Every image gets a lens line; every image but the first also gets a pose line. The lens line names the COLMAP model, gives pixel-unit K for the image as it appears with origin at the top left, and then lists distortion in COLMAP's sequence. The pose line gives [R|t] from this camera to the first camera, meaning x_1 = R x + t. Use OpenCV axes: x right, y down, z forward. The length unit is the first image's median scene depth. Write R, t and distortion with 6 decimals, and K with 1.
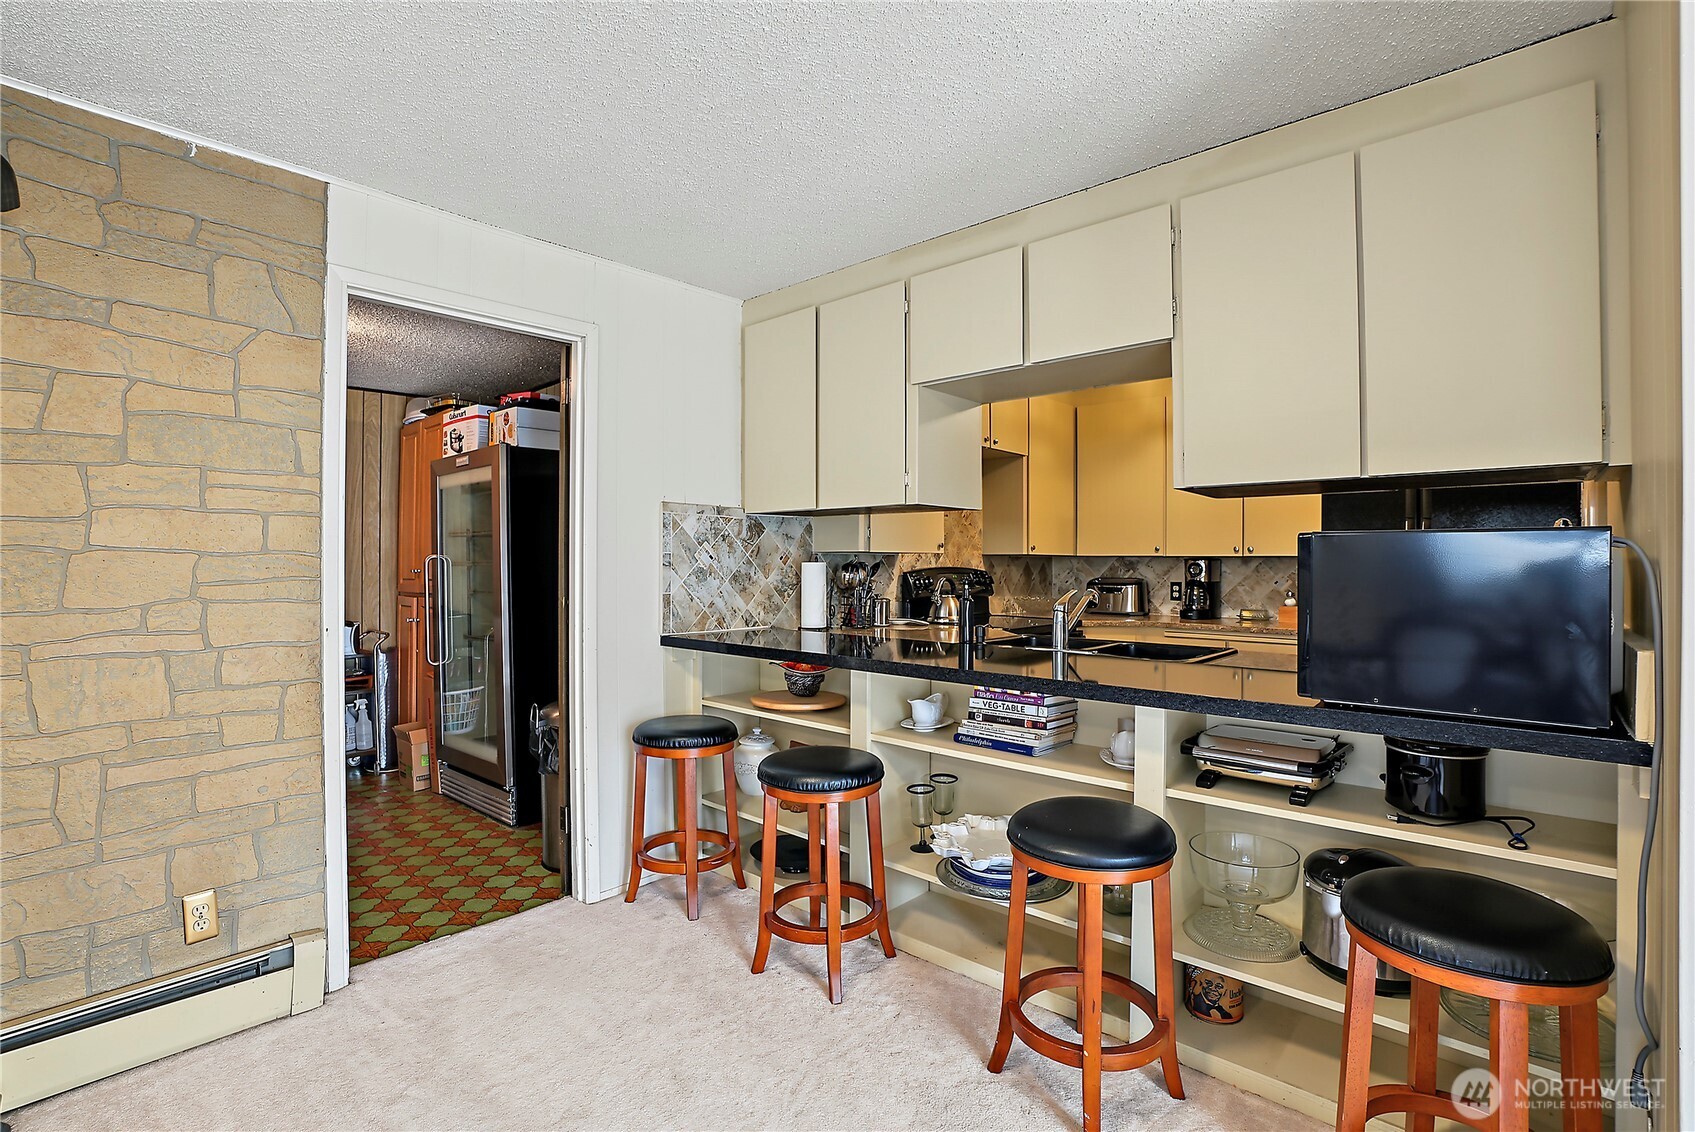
lens RADIAL K [[800.3, 0, 854.0], [0, 800.3, 562.6], [0, 0, 1]] dist [-0.071731, 0.024189]
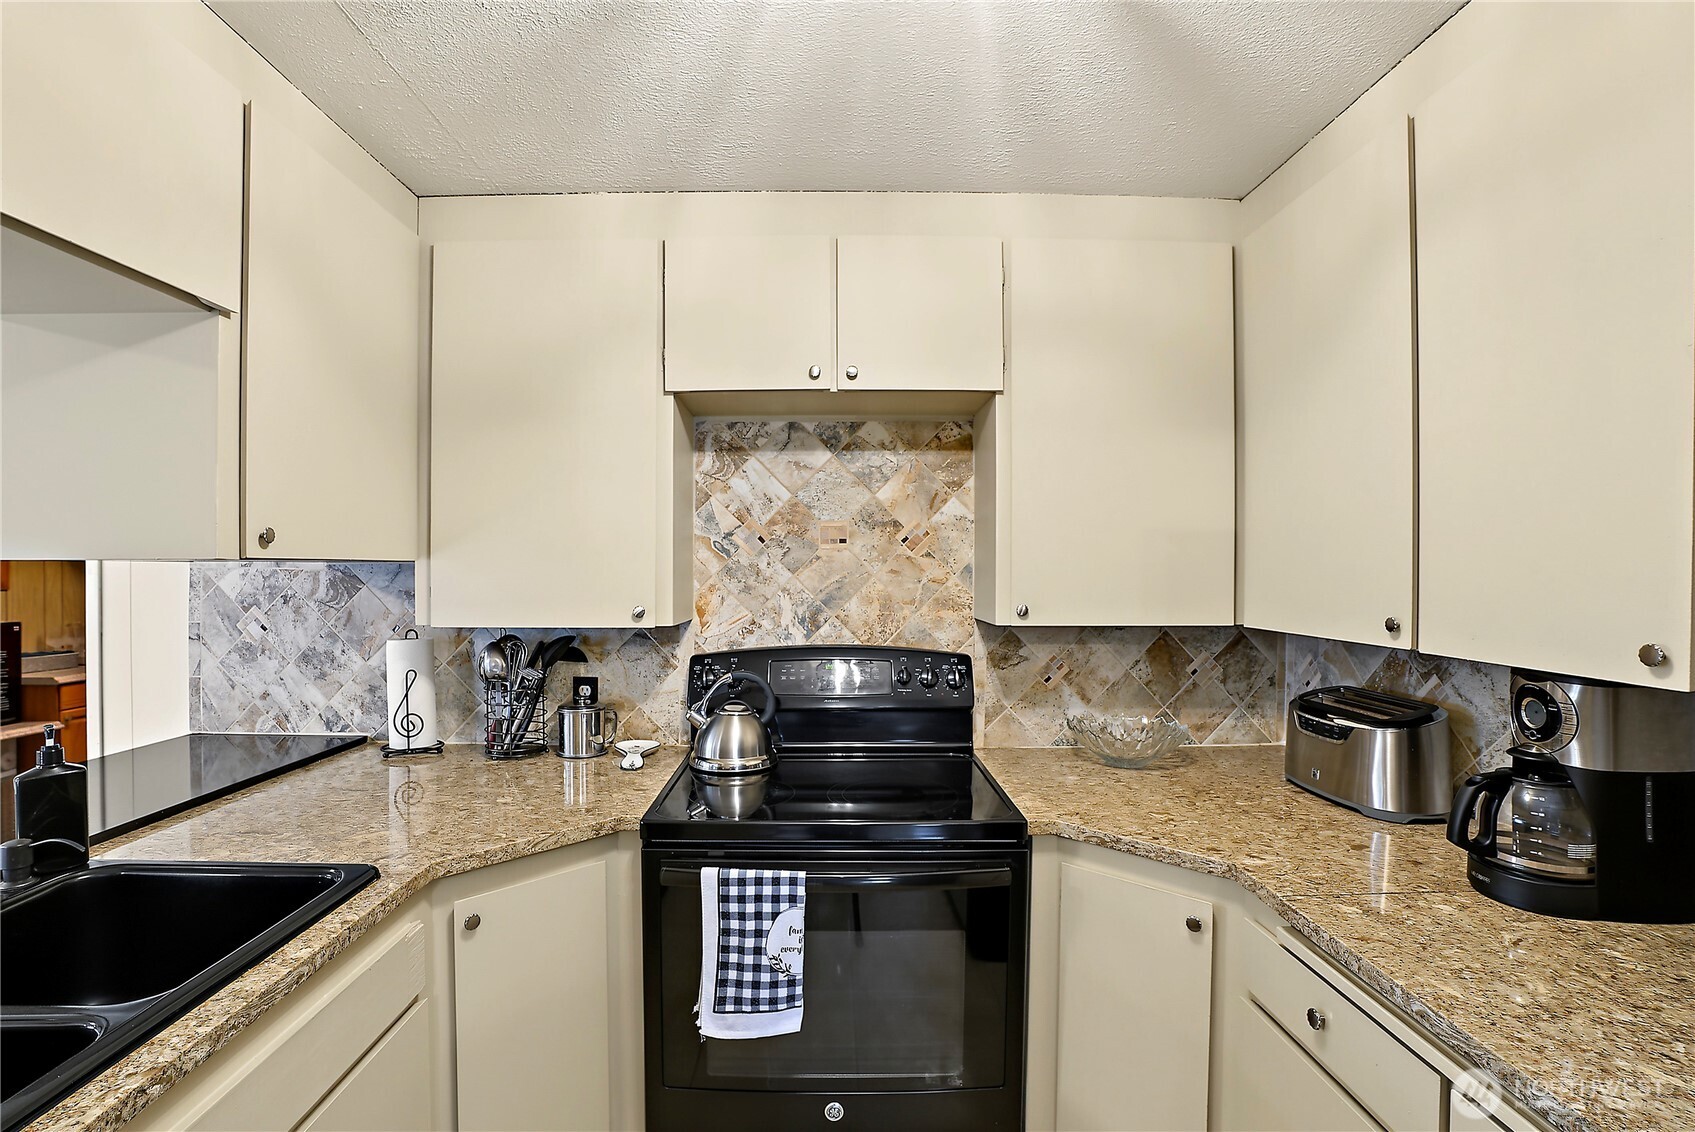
lens RADIAL K [[800.3, 0, 835.9], [0, 800.3, 564.1], [0, 0, 1]] dist [-0.071731, 0.024189]
pose [[0.664297, -0.001496, -0.747467, 0.875004], [0.004352, 0.999989, 0.001866, -0.081699], [0.747456, -0.004493, 0.664296, 1.224658]]
